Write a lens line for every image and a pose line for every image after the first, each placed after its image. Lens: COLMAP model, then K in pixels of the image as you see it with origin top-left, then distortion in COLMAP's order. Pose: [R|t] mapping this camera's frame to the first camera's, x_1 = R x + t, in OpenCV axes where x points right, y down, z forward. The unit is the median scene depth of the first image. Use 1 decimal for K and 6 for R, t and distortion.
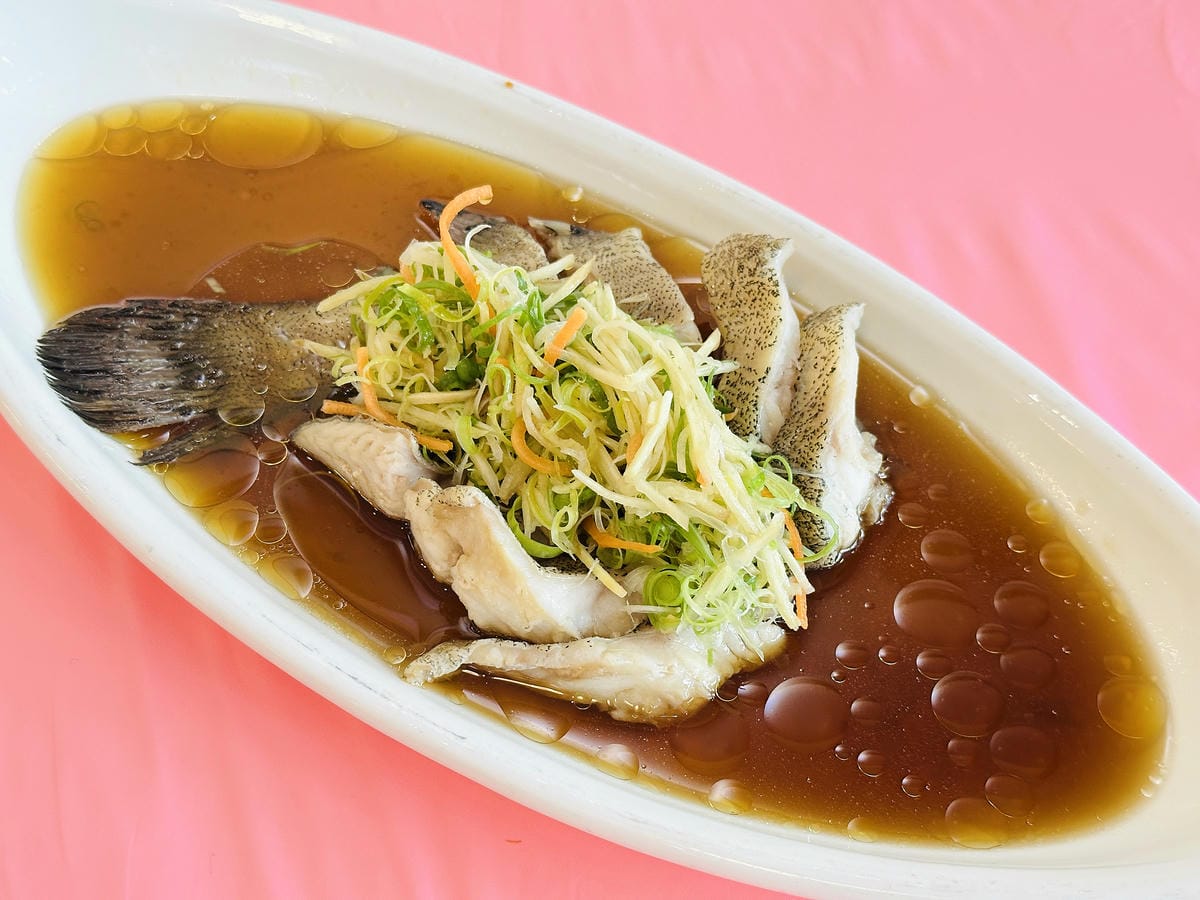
lens RADIAL K [[1697.6, 0, 599.4], [0, 1697.6, 455.4], [0, 0, 1]] dist [0.102466, 0.000000]
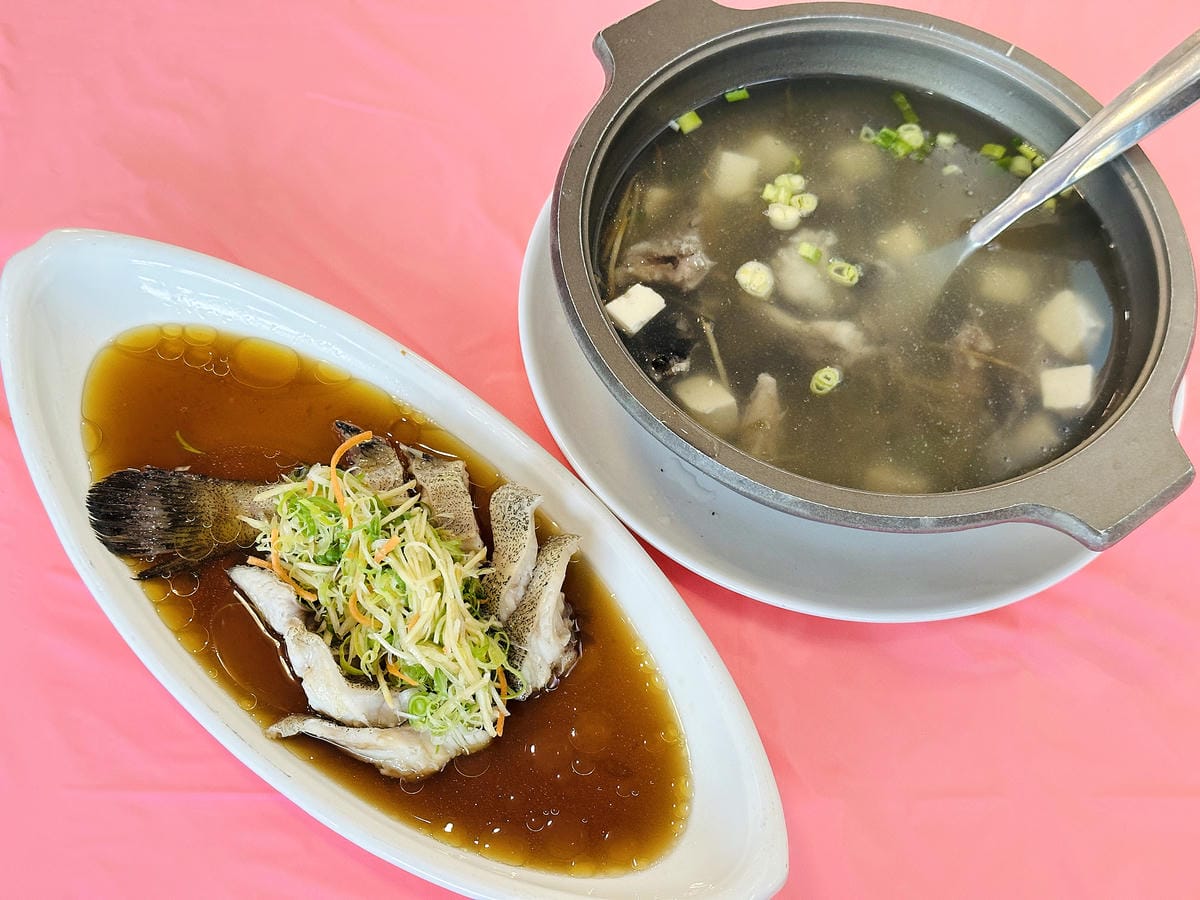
lens RADIAL K [[1697.6, 0, 597.6], [0, 1697.6, 445.2], [0, 0, 1]] dist [0.102466, 0.000000]
pose [[0.989567, 0.139628, -0.035501, 0.234436], [-0.137392, 0.988751, 0.059121, -0.301317], [0.043356, -0.053626, 0.997619, -0.695286]]
